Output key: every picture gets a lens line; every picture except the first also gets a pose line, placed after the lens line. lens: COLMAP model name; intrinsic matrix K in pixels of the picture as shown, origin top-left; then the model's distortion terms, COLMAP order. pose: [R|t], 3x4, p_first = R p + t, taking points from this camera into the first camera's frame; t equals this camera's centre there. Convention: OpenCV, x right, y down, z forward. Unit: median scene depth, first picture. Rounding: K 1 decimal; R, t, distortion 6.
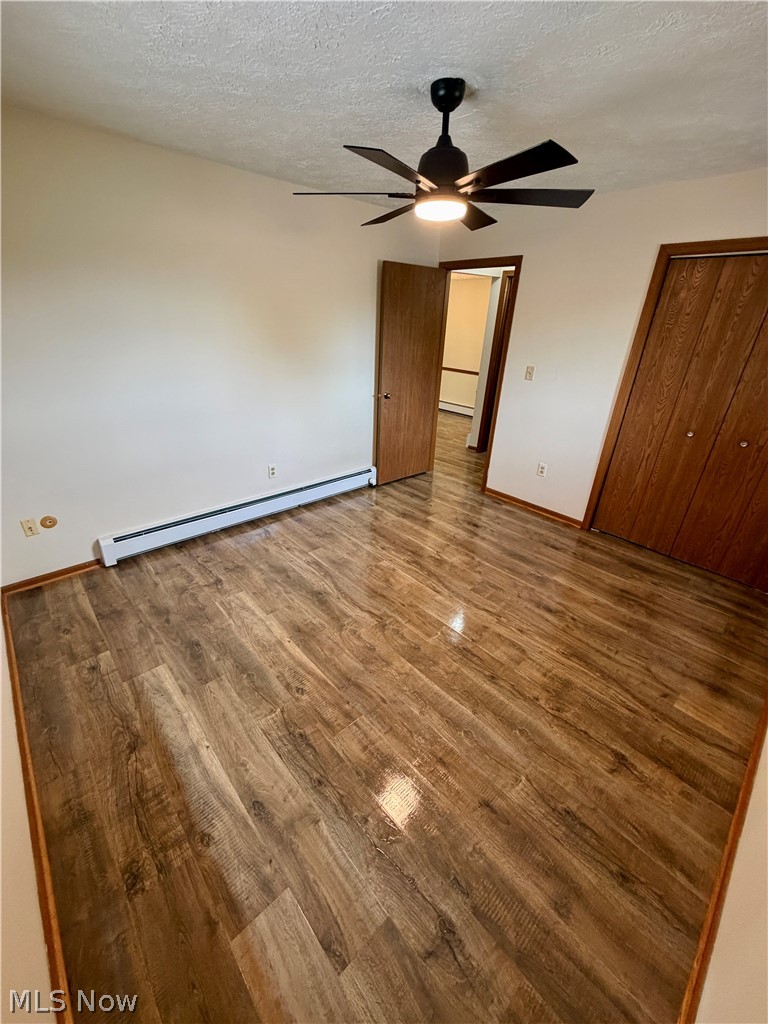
lens RADIAL K [[407.6, 0, 382.5], [0, 407.6, 508.2], [0, 0, 1]] dist [-0.000977, -0.000178]
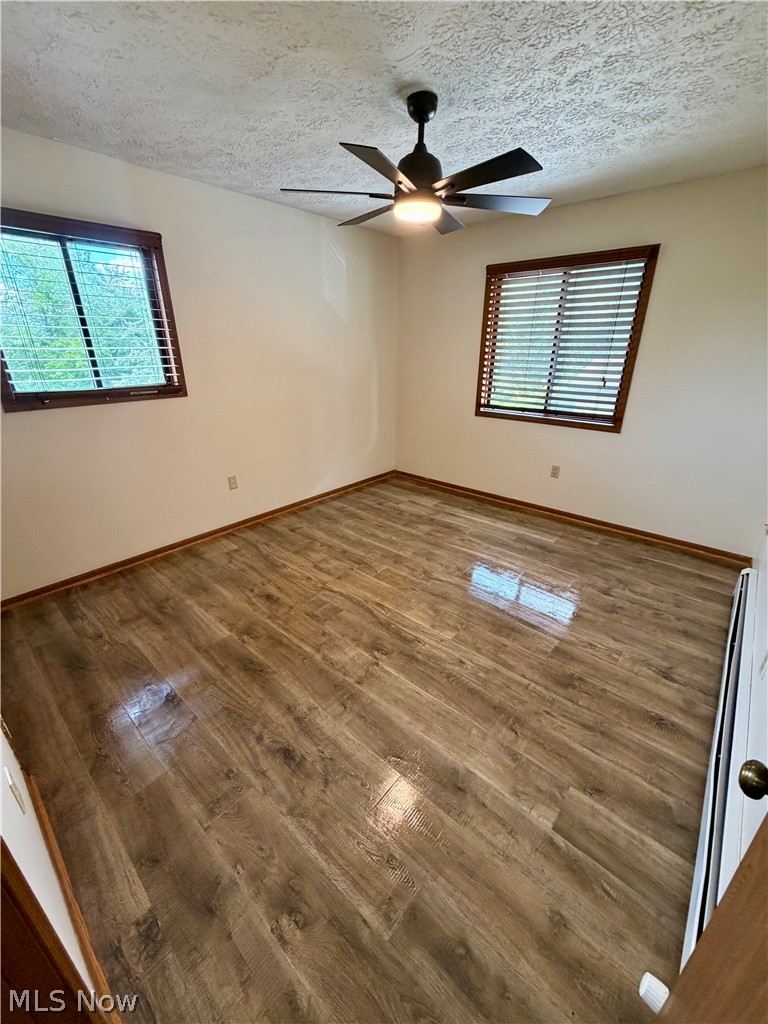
lens RADIAL K [[407.6, 0, 382.5], [0, 407.6, 508.2], [0, 0, 1]] dist [-0.000977, -0.000178]
pose [[-0.993572, 0.007771, -0.112935, 0.278709], [-0.077769, 0.678097, 0.730846, -0.752215], [0.082260, 0.734931, -0.673134, 1.769414]]
